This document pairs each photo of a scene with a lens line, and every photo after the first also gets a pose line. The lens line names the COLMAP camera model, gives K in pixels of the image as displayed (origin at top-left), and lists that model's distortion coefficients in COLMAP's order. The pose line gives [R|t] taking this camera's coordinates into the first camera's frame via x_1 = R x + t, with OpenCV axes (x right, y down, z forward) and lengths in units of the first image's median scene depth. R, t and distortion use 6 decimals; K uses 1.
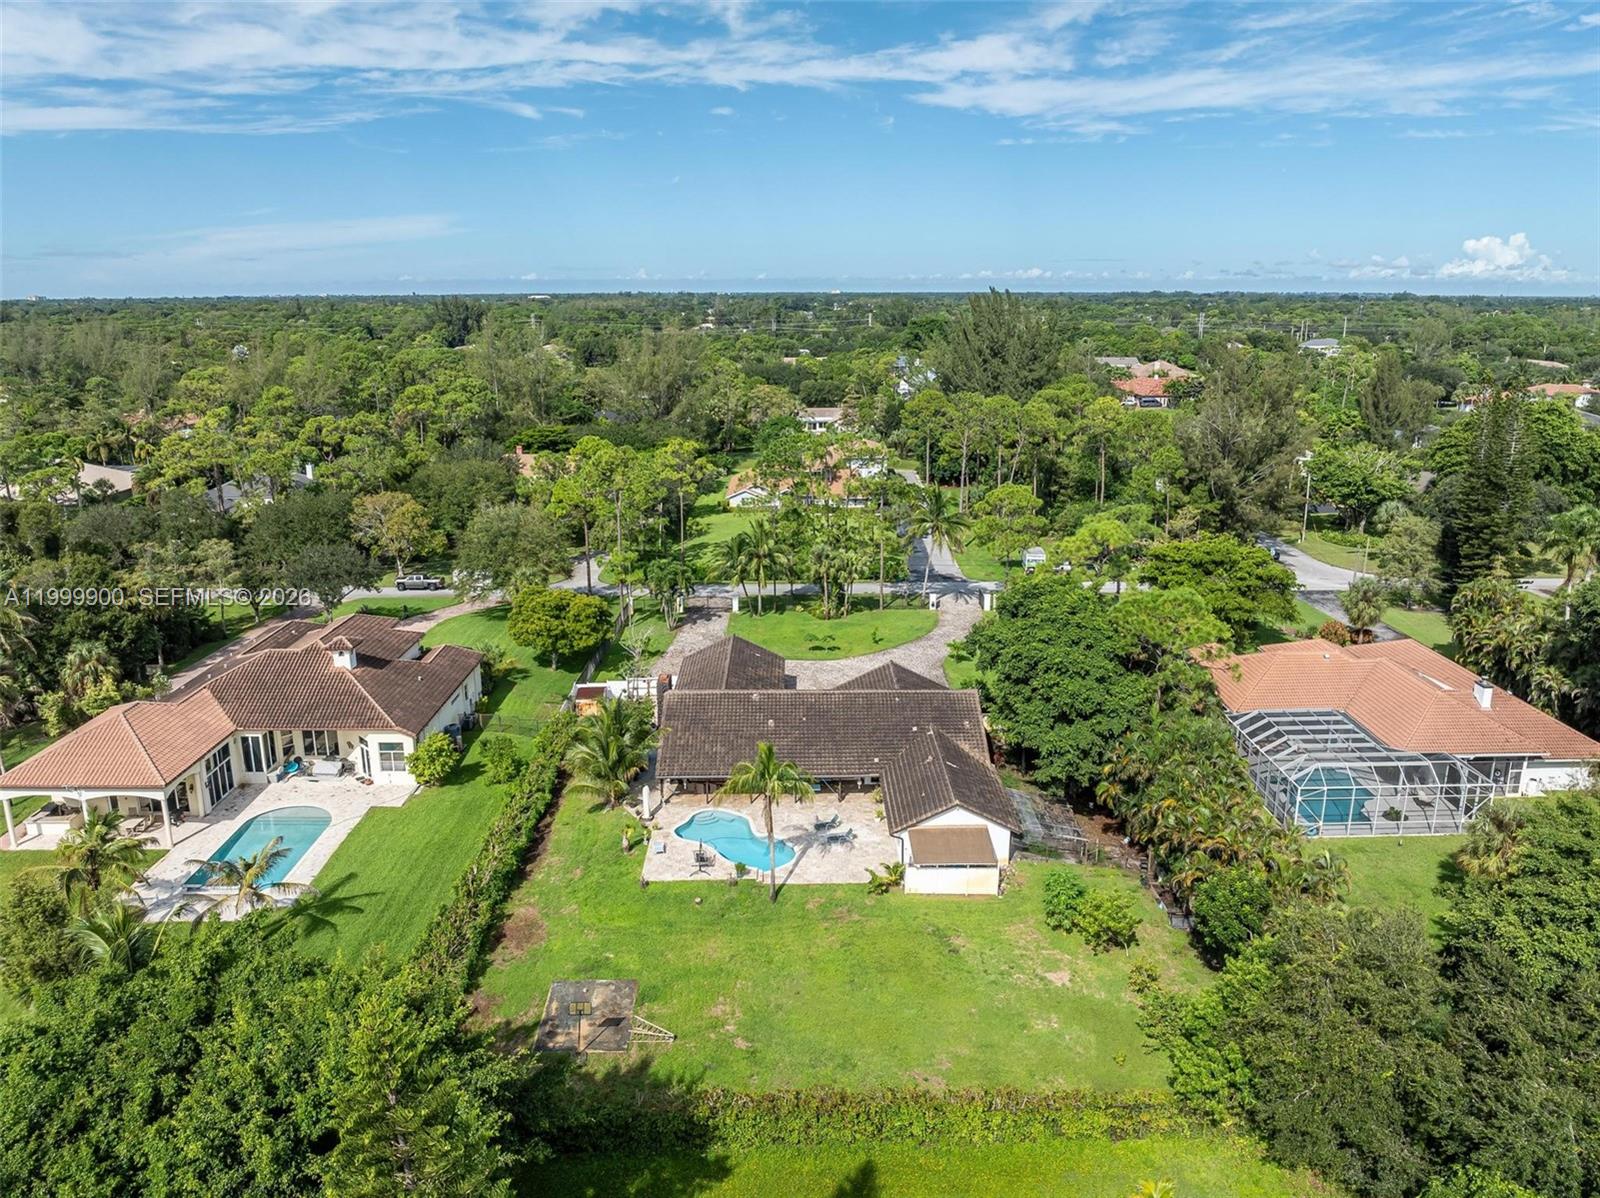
lens RADIAL K [[1123.3, 0, 805.6], [0, 1123.3, 597.1], [0, 0, 1]] dist [-0.025622, 0.004236]
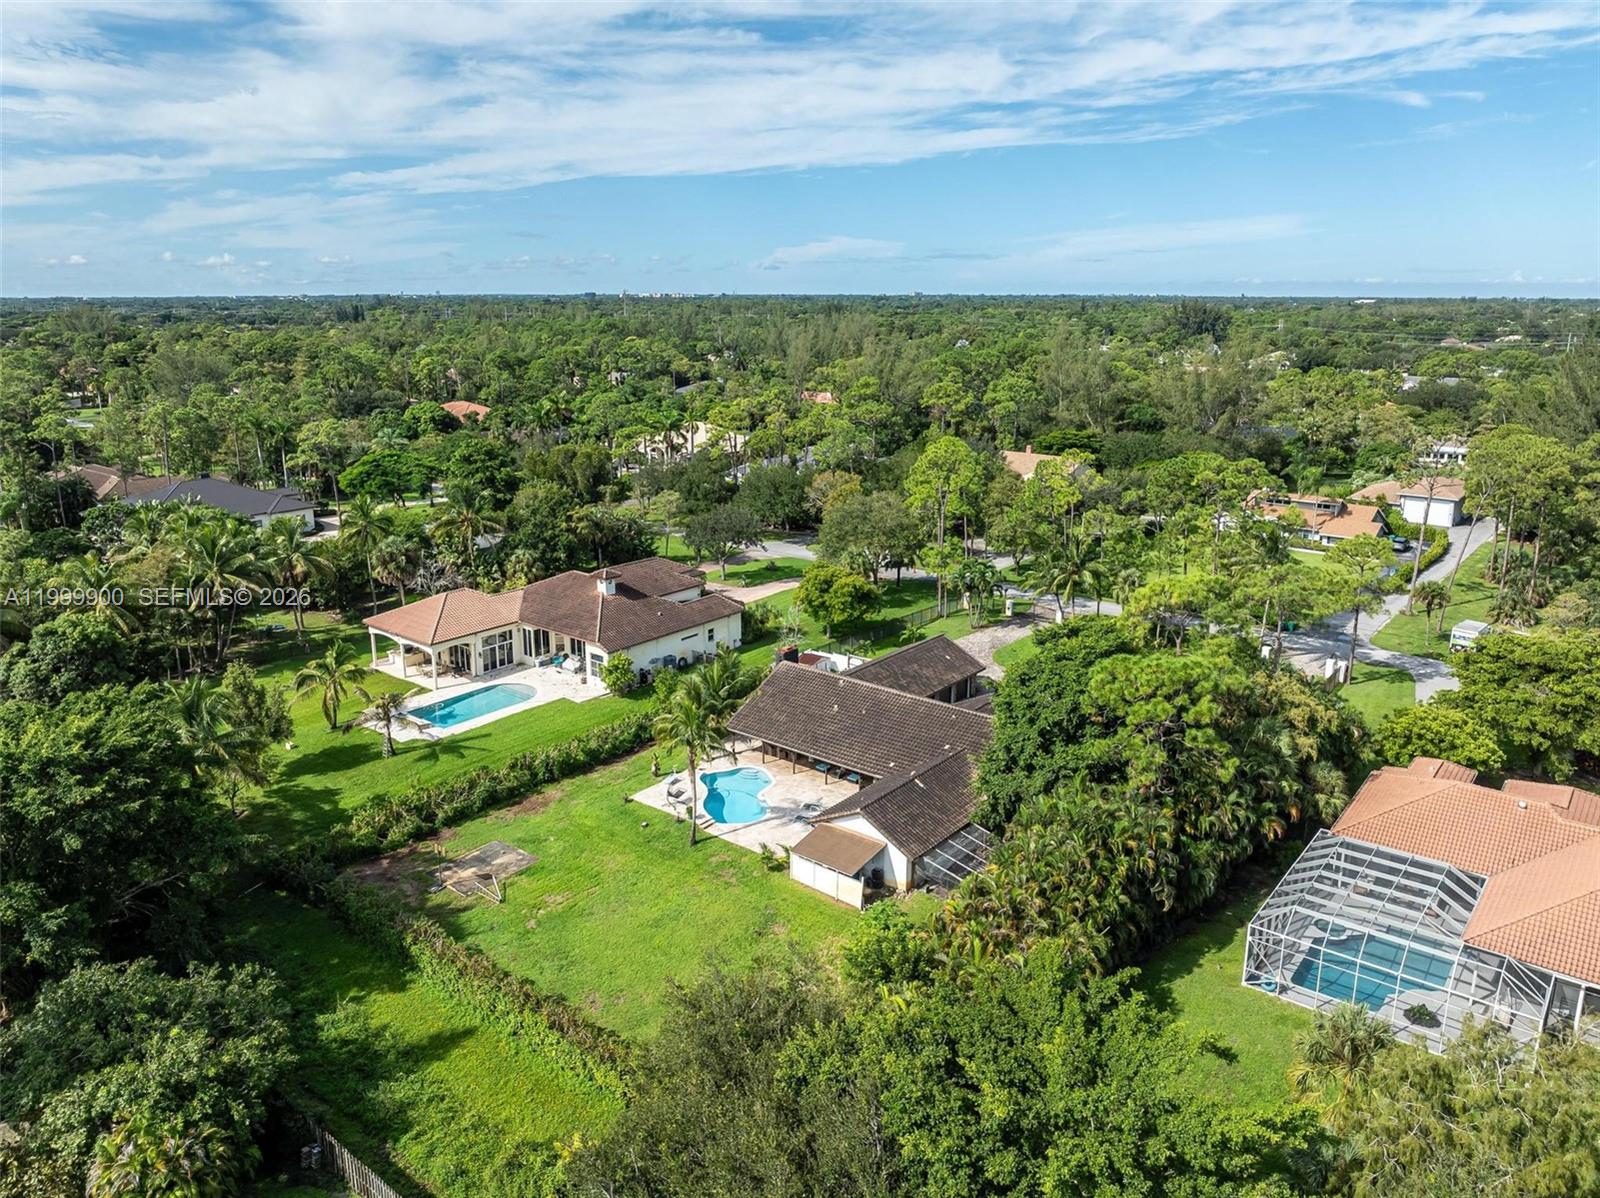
lens RADIAL K [[1123.3, 0, 805.6], [0, 1123.3, 597.1], [0, 0, 1]] dist [-0.025622, 0.004236]
pose [[0.772750, 0.170266, -0.611446, 0.581191], [-0.171103, 0.983565, 0.057647, -0.047503], [0.611213, 0.060074, 0.789183, 0.140261]]
